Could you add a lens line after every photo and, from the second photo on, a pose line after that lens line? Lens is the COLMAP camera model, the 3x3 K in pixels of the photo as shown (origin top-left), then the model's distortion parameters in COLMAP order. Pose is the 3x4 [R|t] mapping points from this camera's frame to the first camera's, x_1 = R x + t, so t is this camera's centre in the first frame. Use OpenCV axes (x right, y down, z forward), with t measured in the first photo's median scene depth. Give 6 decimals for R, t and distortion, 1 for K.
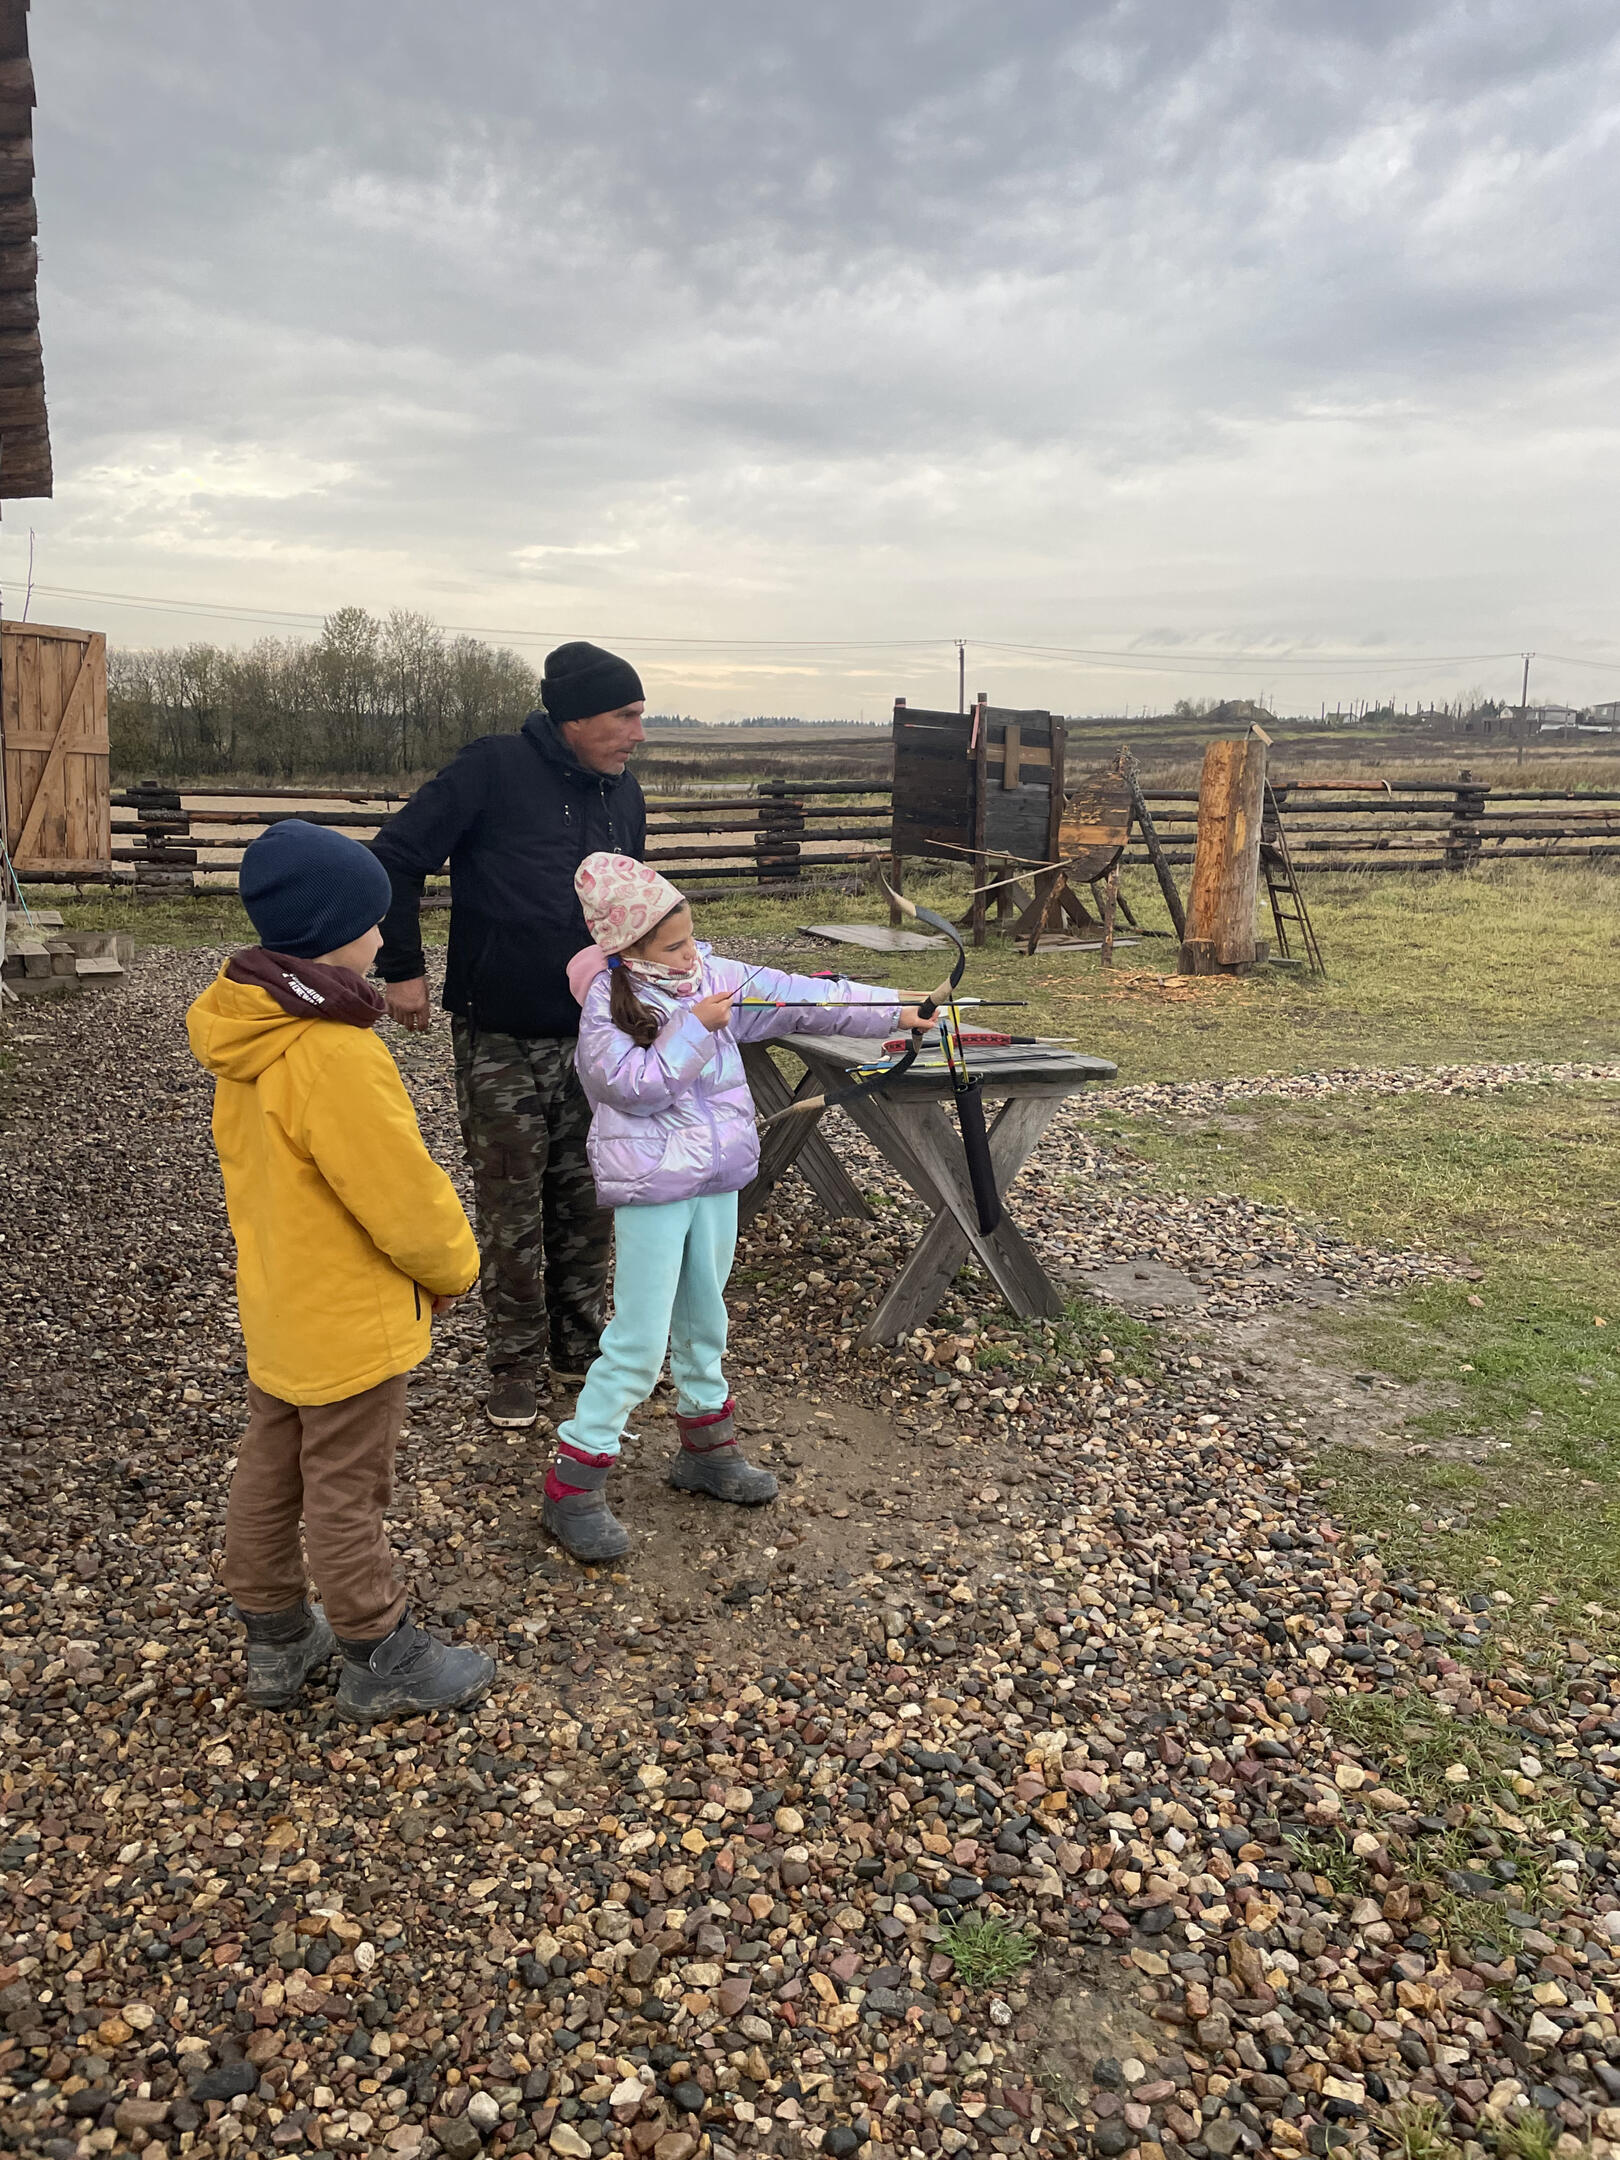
lens RADIAL K [[1641.4, 0, 806.9], [0, 1641.4, 1065.4], [0, 0, 1]] dist [0.081947, -0.115328]
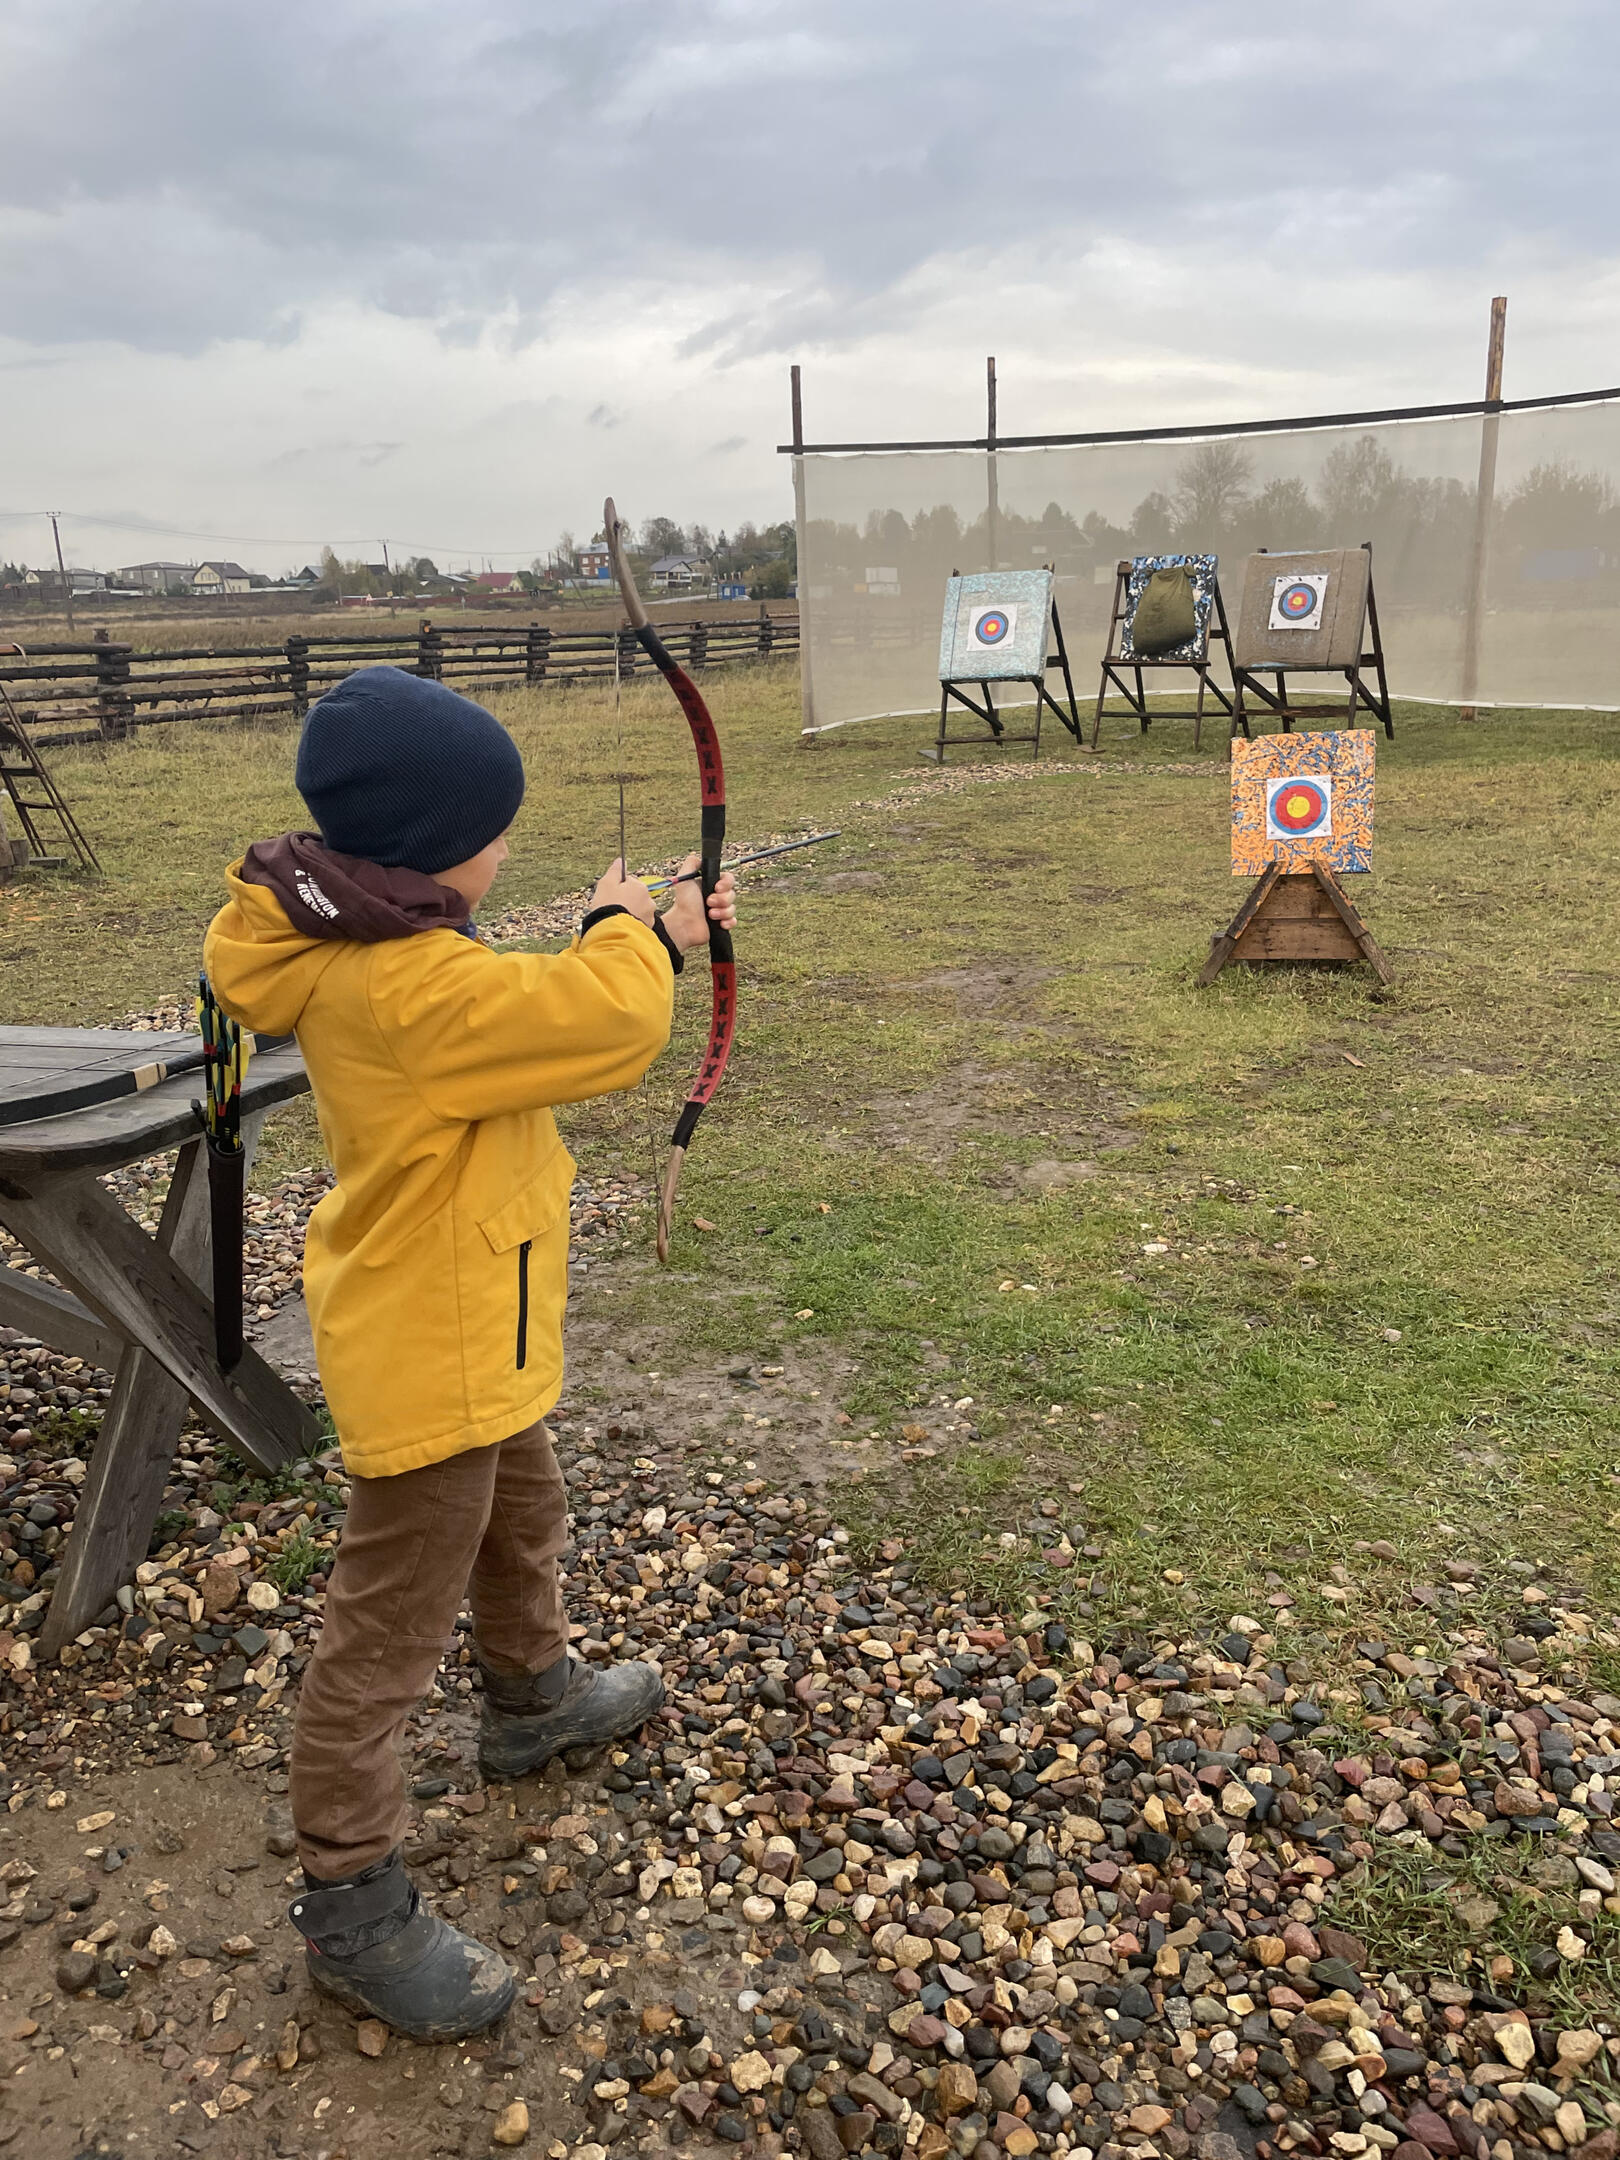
lens RADIAL K [[1641.4, 0, 823.7], [0, 1641.4, 1069.2], [0, 0, 1]] dist [0.081947, -0.115328]
pose [[0.679398, -0.222271, 0.699295, -0.044801], [0.167284, 0.974839, 0.147329, -0.017630], [-0.714447, 0.016886, 0.699486, 0.139084]]
